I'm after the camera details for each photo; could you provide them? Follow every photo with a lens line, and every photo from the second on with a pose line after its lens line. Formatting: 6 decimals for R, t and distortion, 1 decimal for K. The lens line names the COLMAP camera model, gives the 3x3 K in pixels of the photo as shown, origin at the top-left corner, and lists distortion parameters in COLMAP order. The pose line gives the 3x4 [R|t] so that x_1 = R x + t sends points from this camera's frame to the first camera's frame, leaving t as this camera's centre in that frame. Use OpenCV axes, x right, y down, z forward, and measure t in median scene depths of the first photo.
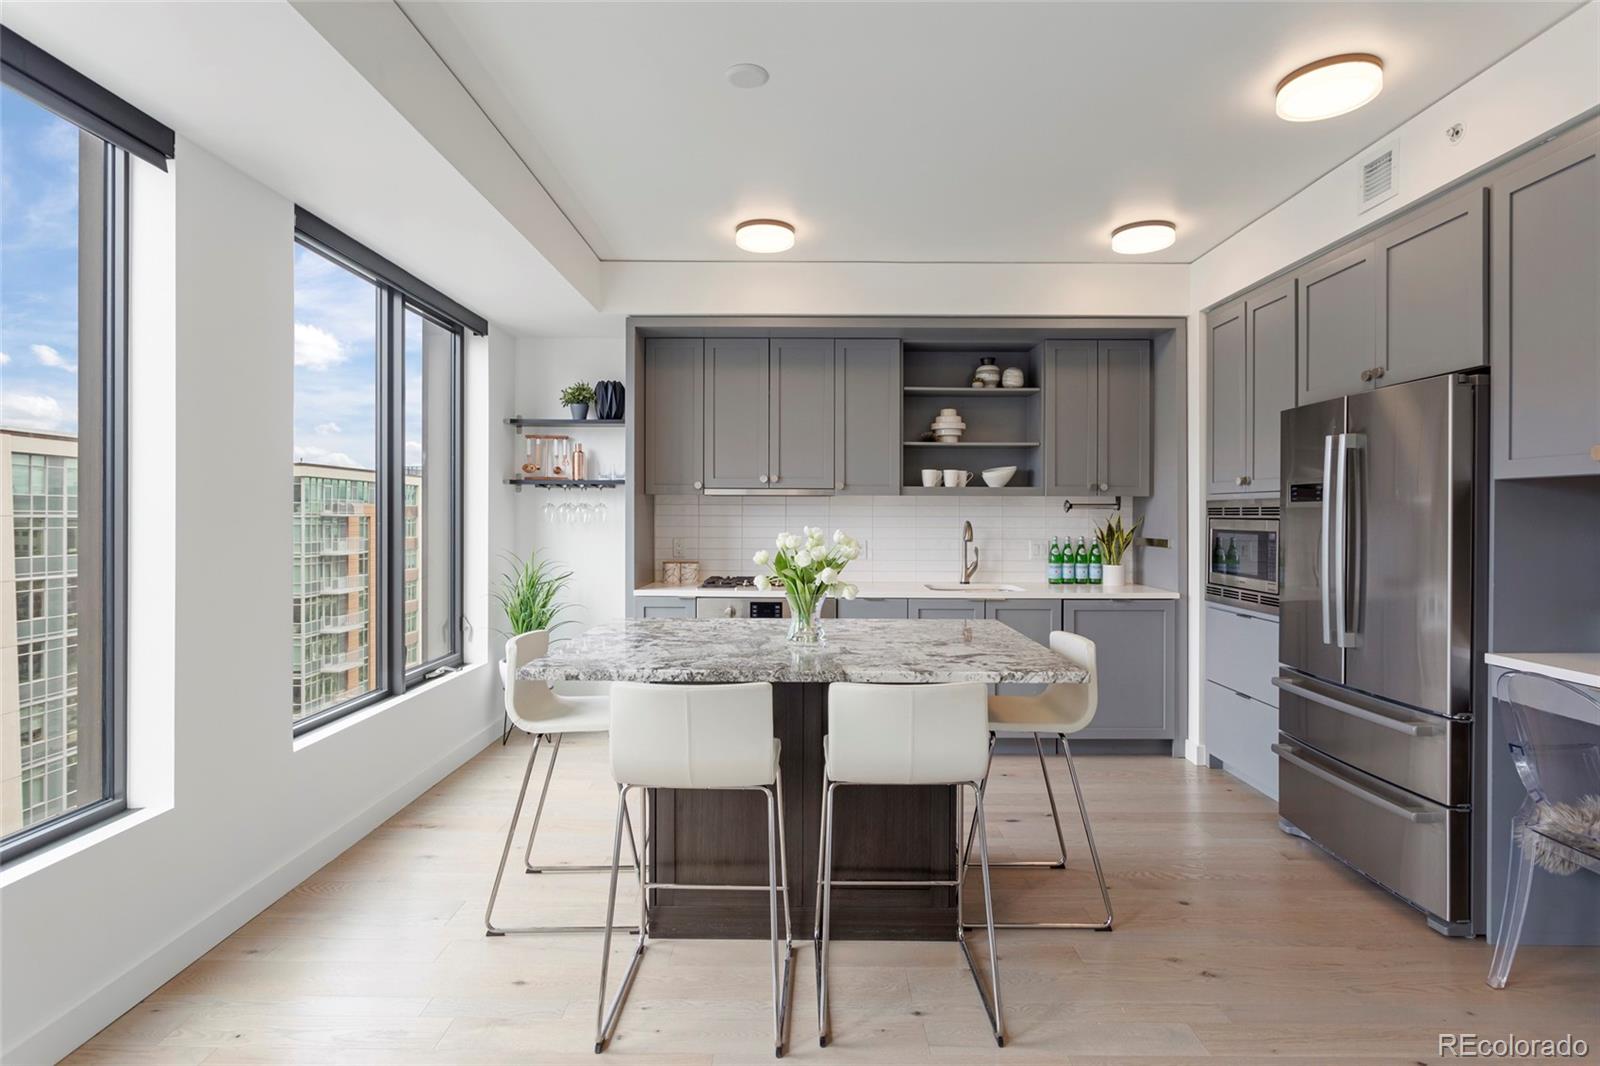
lens RADIAL K [[808.9, 0, 795.7], [0, 808.9, 514.3], [0, 0, 1]] dist [-0.016925, 0.010241]
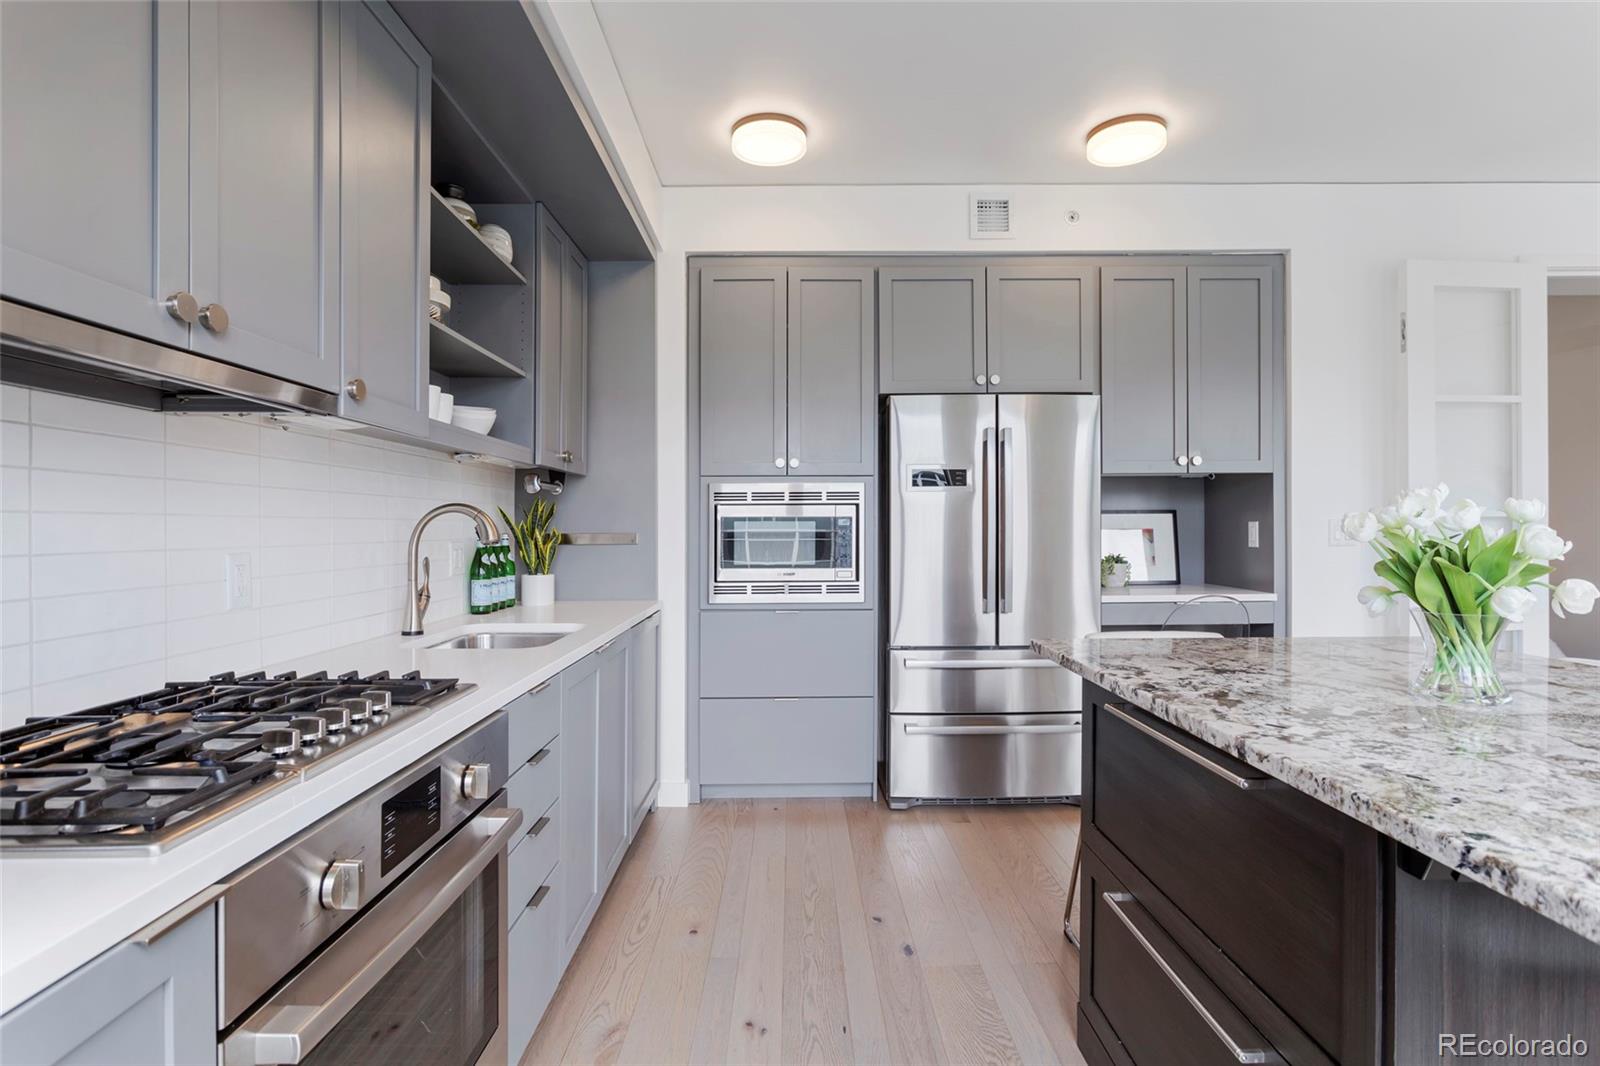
lens RADIAL K [[790.5, 0, 800.0], [0, 790.5, 533.0], [0, 0, 1]] dist [-0.019023, 0.009069]
pose [[-0.016797, -0.013031, 0.999774, -0.276213], [0.004716, 0.999903, 0.013111, 0.021279], [-0.999848, 0.004935, -0.016734, 0.815708]]
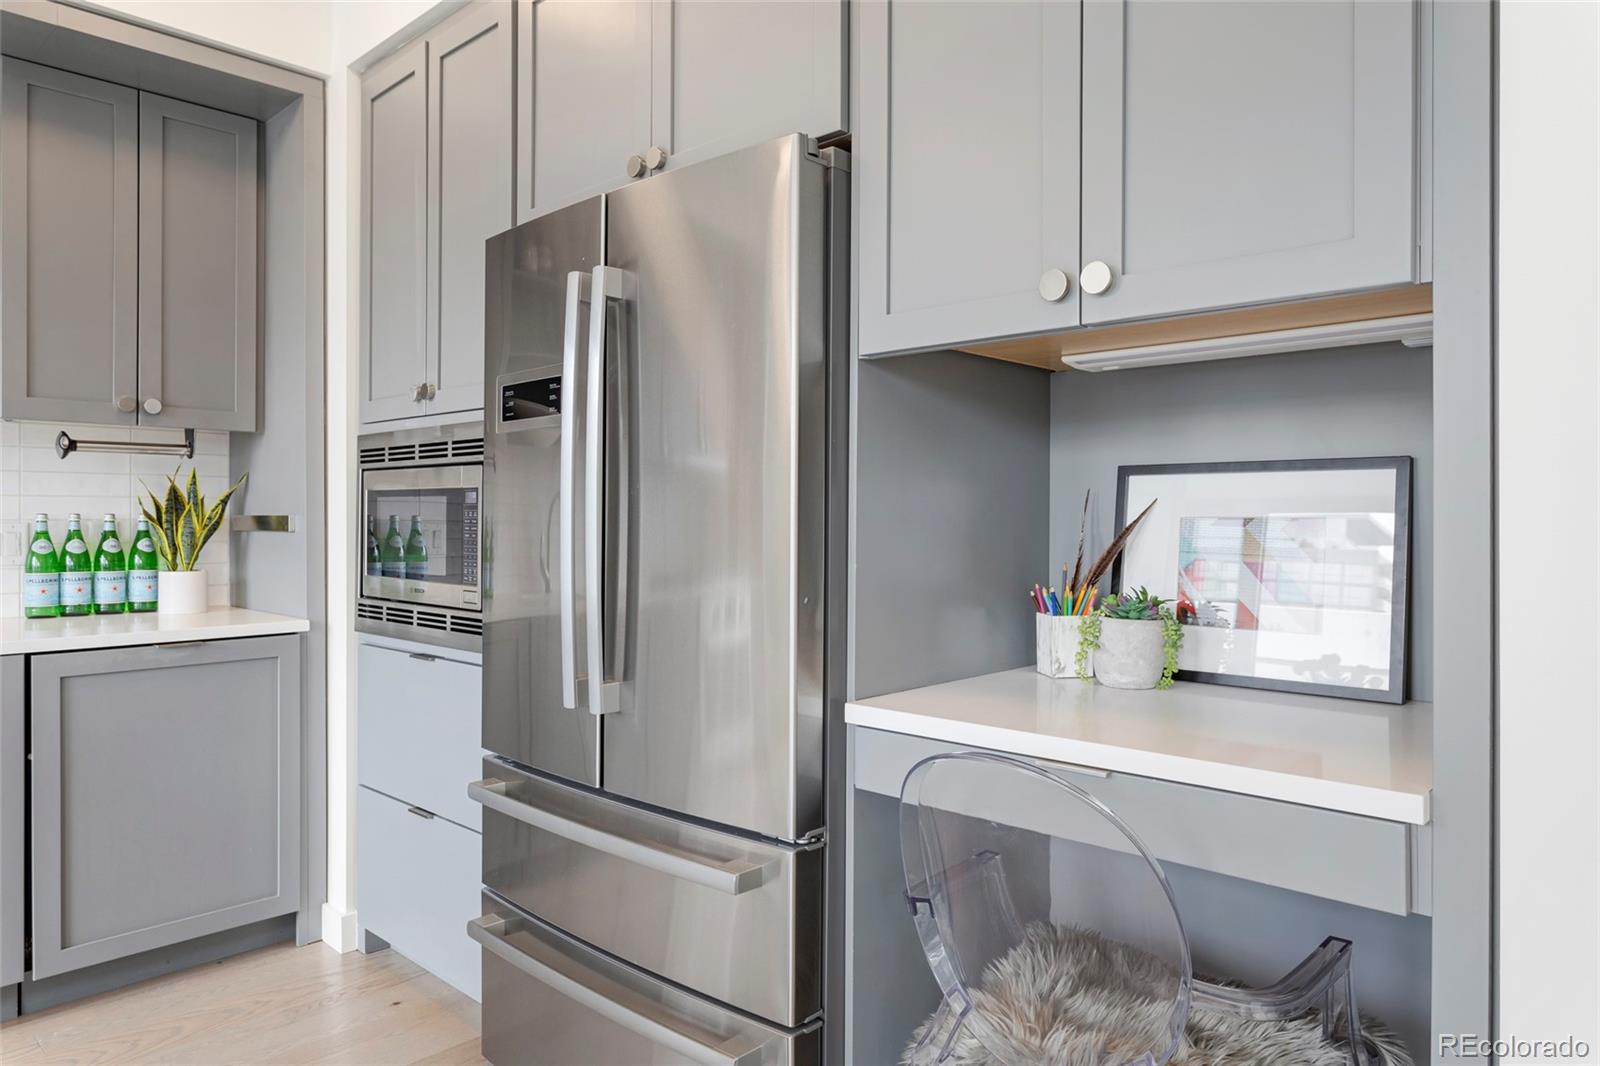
lens RADIAL K [[1045.8, 0, 804.1], [0, 1045.8, 519.6], [0, 0, 1]] dist [-0.003651, -0.001731]
pose [[0.678530, -0.002613, 0.734568, 0.190567], [-0.001063, 0.999989, 0.004539, 0.029170], [-0.734572, -0.003861, 0.678520, 0.303691]]
